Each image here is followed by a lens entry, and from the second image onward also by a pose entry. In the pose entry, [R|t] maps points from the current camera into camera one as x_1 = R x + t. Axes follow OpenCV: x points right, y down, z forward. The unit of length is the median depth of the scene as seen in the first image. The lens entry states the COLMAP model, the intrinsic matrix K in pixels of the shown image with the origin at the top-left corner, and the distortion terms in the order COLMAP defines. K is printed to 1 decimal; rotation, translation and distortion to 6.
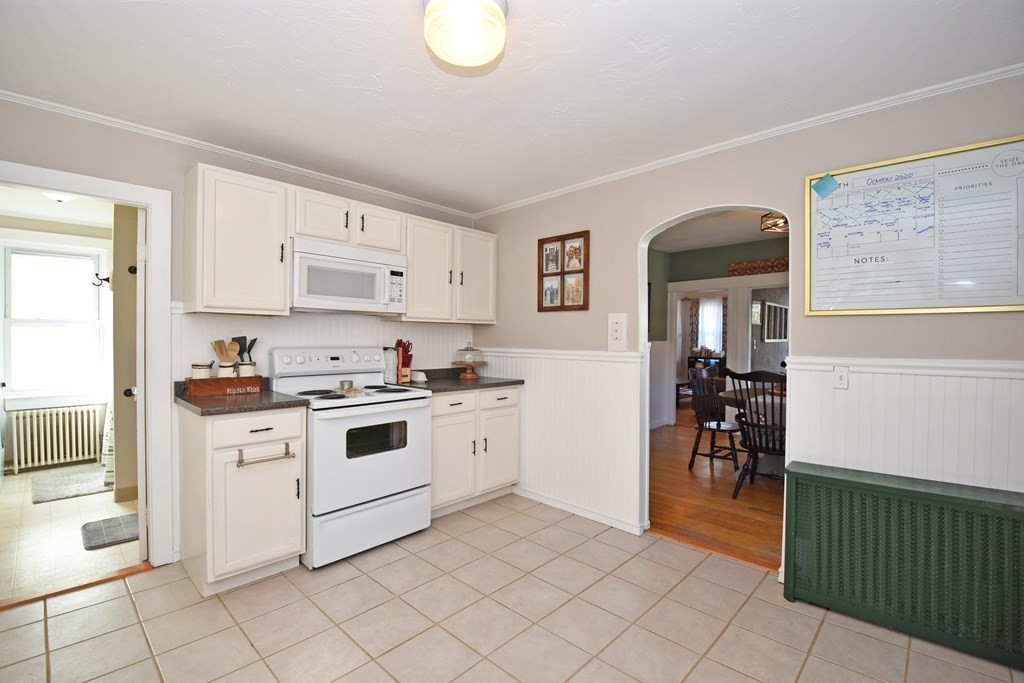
lens RADIAL K [[456.1, 0, 502.1], [0, 456.1, 340.6], [0, 0, 1]] dist [-0.024742, -0.008424]
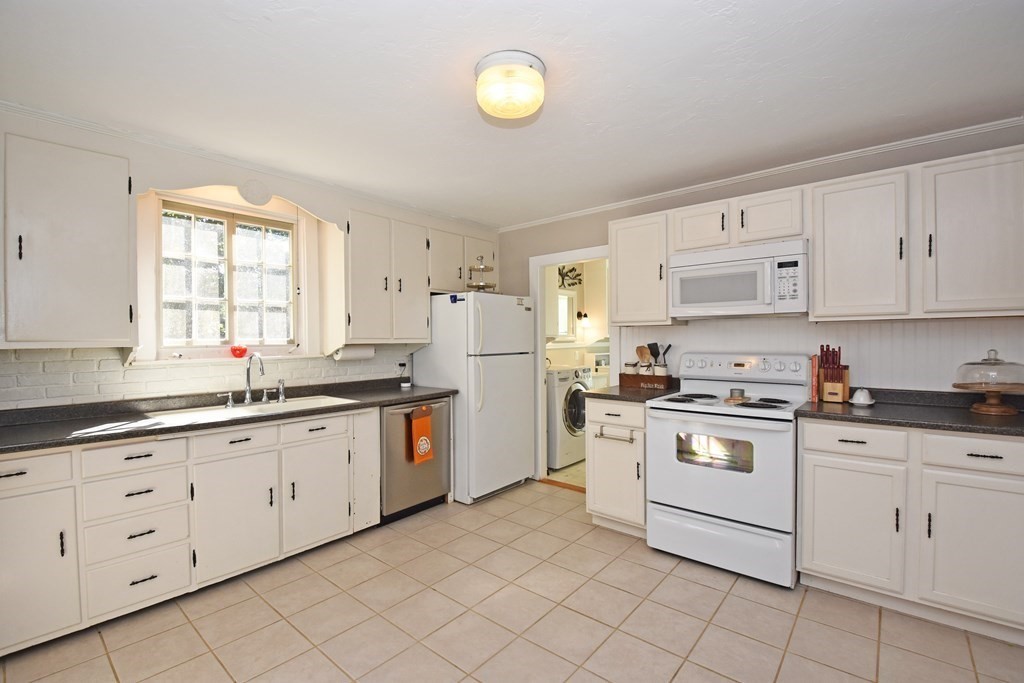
lens RADIAL K [[456.1, 0, 514.5], [0, 456.1, 340.6], [0, 0, 1]] dist [-0.024742, -0.008424]
pose [[0.031446, -0.007832, -0.999475, 0.599722], [0.000231, 0.999969, -0.007829, -0.005186], [0.999505, 0.000015, 0.031447, 0.518155]]
